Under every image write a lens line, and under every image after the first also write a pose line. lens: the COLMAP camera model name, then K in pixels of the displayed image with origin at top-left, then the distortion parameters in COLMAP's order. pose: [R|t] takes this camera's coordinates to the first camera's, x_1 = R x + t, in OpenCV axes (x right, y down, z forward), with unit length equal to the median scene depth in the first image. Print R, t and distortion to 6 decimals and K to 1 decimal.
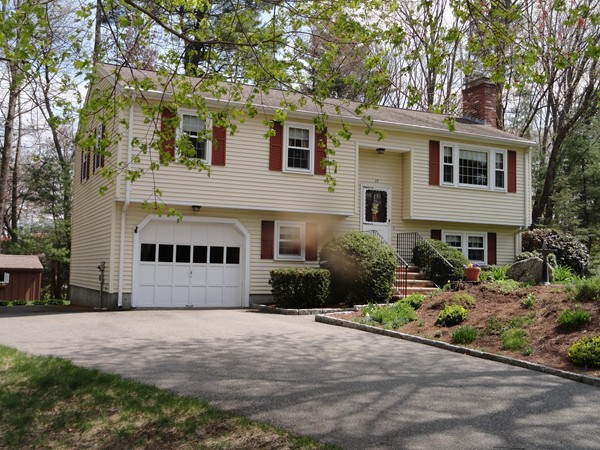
lens RADIAL K [[731.7, 0, 301.0], [0, 731.7, 223.5], [0, 0, 1]] dist [-0.039658, 0.000000]
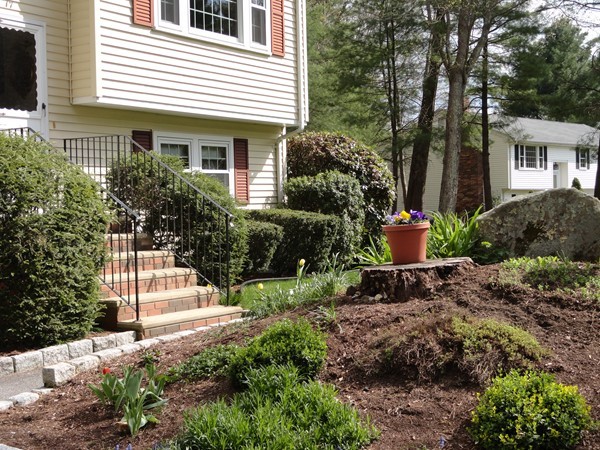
lens RADIAL K [[923.1, 0, 300.0], [0, 923.1, 225.6], [0, 0, 1]] dist [-0.014311, 0.000000]
pose [[0.865414, -0.047193, 0.498829, -0.014137], [0.000152, 0.995579, 0.093926, 0.013864], [-0.501057, -0.081209, 0.861596, 0.491982]]
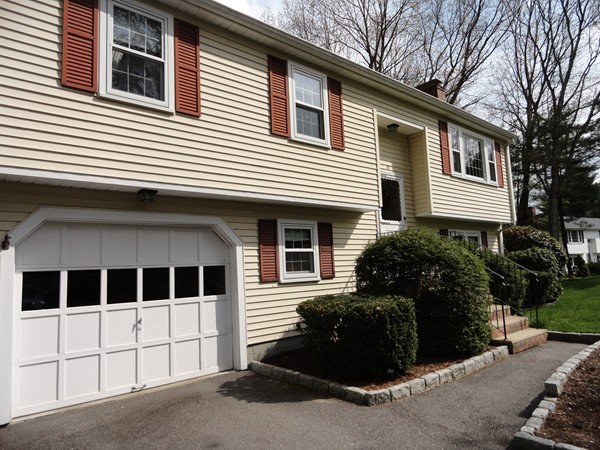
lens RADIAL K [[417.5, 0, 298.6], [0, 417.5, 223.5], [0, 0, 1]] dist [0.000640, 0.000898]
pose [[0.967285, -0.032655, 0.251580, -0.101318], [0.042810, 0.998470, -0.034999, 0.012014], [-0.250052, 0.044625, 0.967203, 0.609544]]
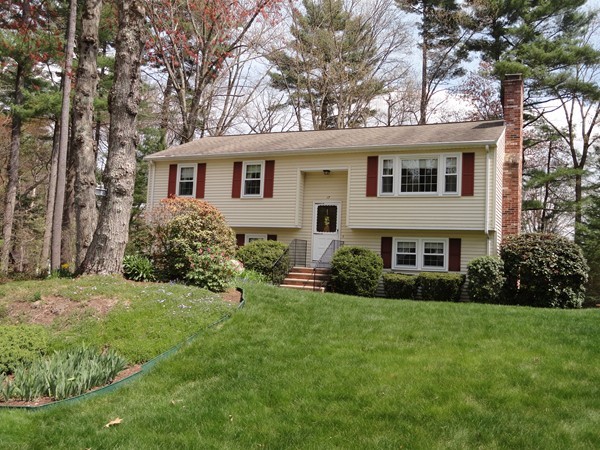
lens RADIAL K [[563.4, 0, 304.1], [0, 563.4, 229.5], [0, 0, 1]] dist [-0.017254, 0.000000]
pose [[0.620057, -0.050778, -0.782912, 0.805258], [0.011897, 0.998397, -0.055332, 0.044359], [0.784467, 0.024995, 0.619667, 0.406761]]
